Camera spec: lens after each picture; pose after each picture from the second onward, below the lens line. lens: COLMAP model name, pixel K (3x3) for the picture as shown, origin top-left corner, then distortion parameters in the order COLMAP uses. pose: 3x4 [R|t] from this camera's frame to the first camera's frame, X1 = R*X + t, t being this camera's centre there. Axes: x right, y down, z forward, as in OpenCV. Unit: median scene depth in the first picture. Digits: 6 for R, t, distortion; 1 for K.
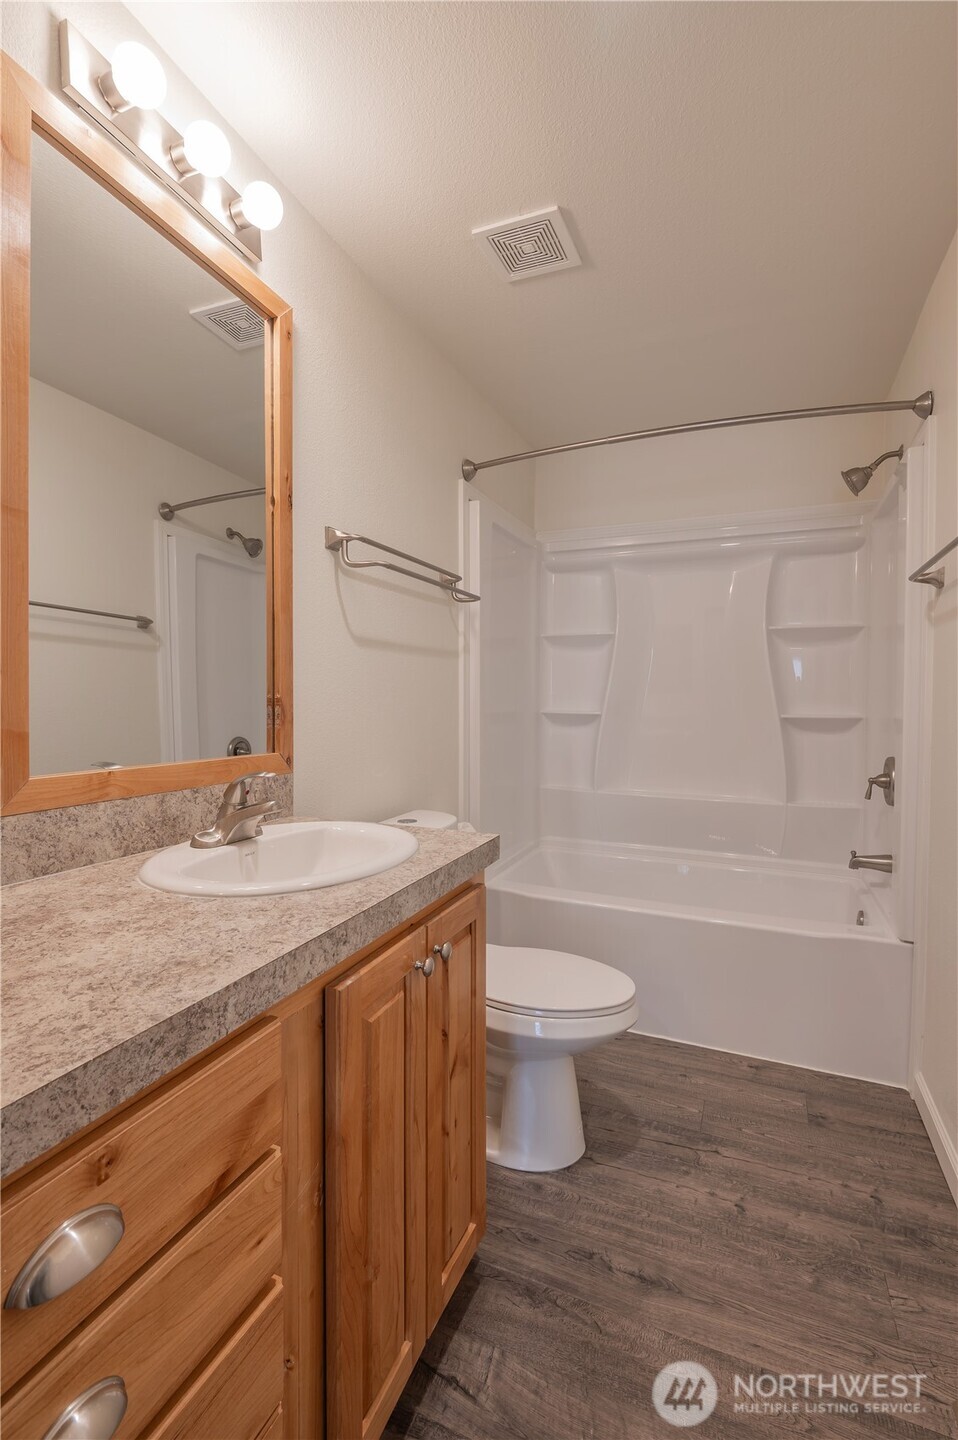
lens RADIAL K [[660.7, 0, 479.0], [0, 660.7, 720.0], [0, 0, 1]] dist [-0.002061, -0.004005]
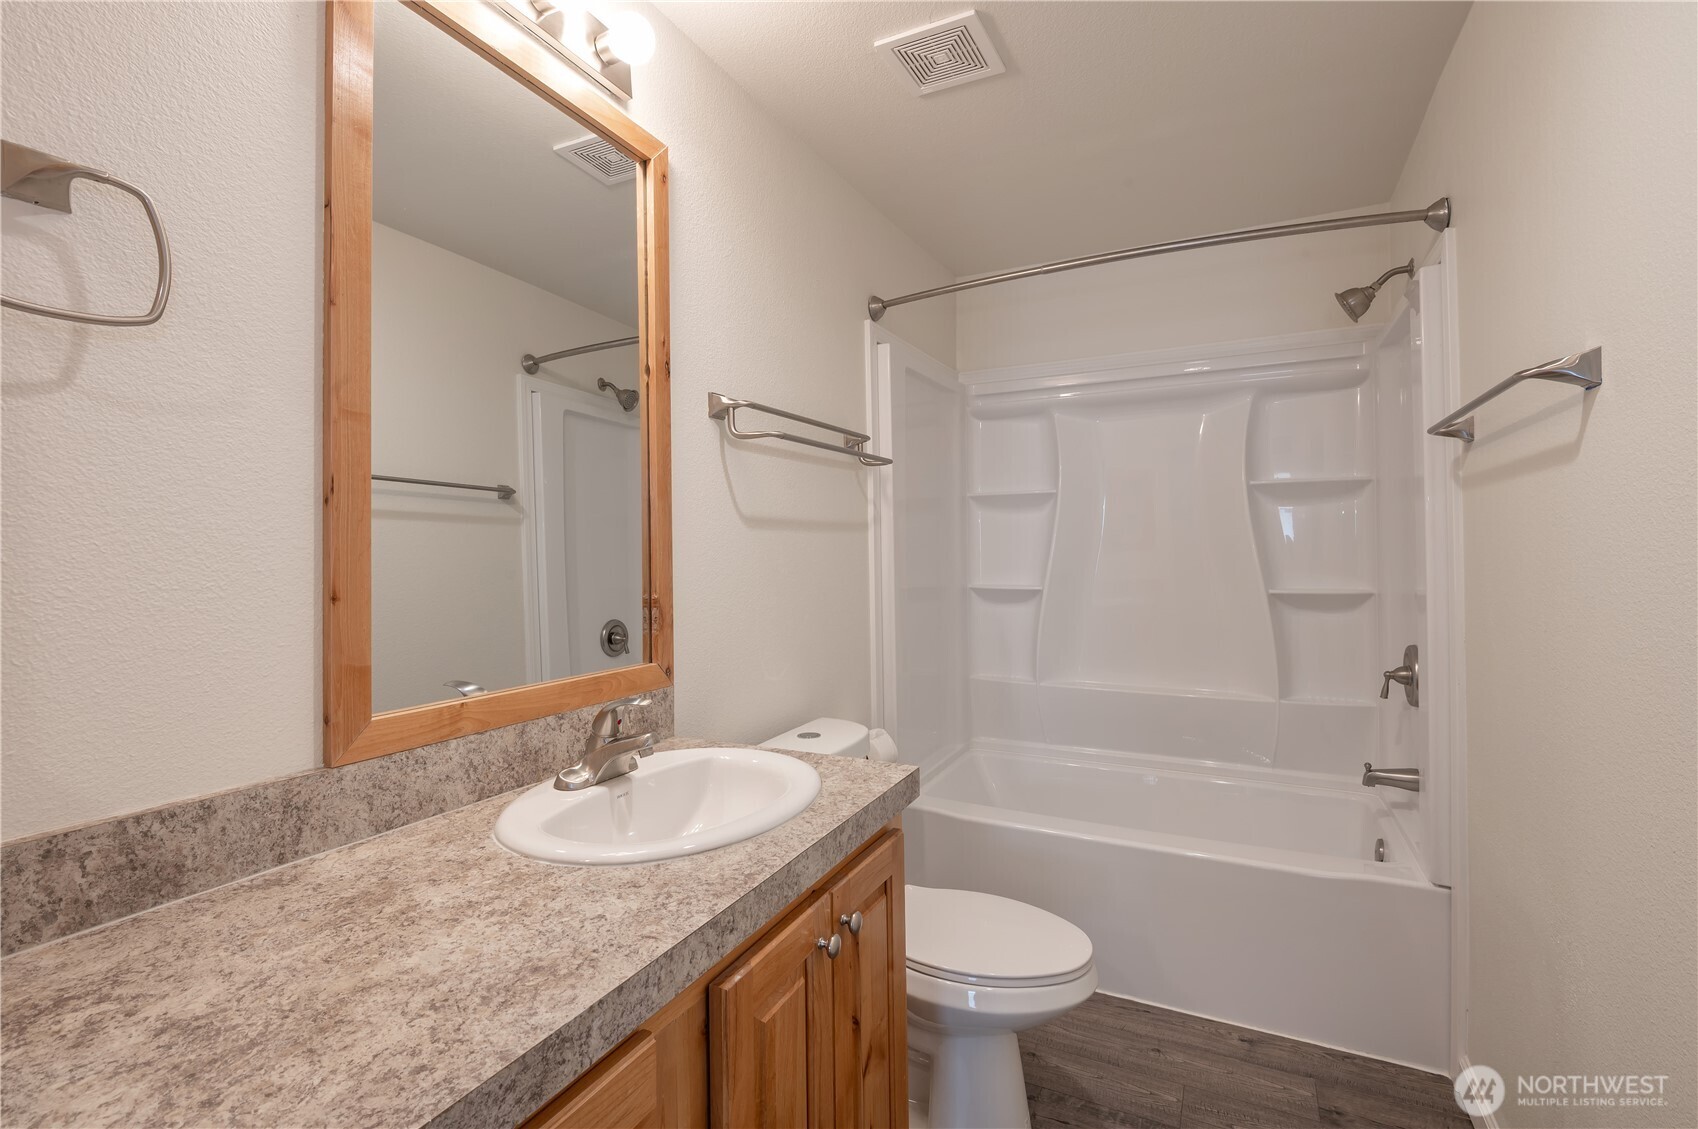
lens RADIAL K [[779.1, 0, 843.9], [0, 779.1, 512.9], [0, 0, 1]] dist [-0.002061, -0.004005]
pose [[0.997321, -0.017946, -0.070909, 0.010955], [0.015728, 0.999374, -0.031702, -0.104078], [0.071434, 0.030502, 0.996979, 0.012666]]
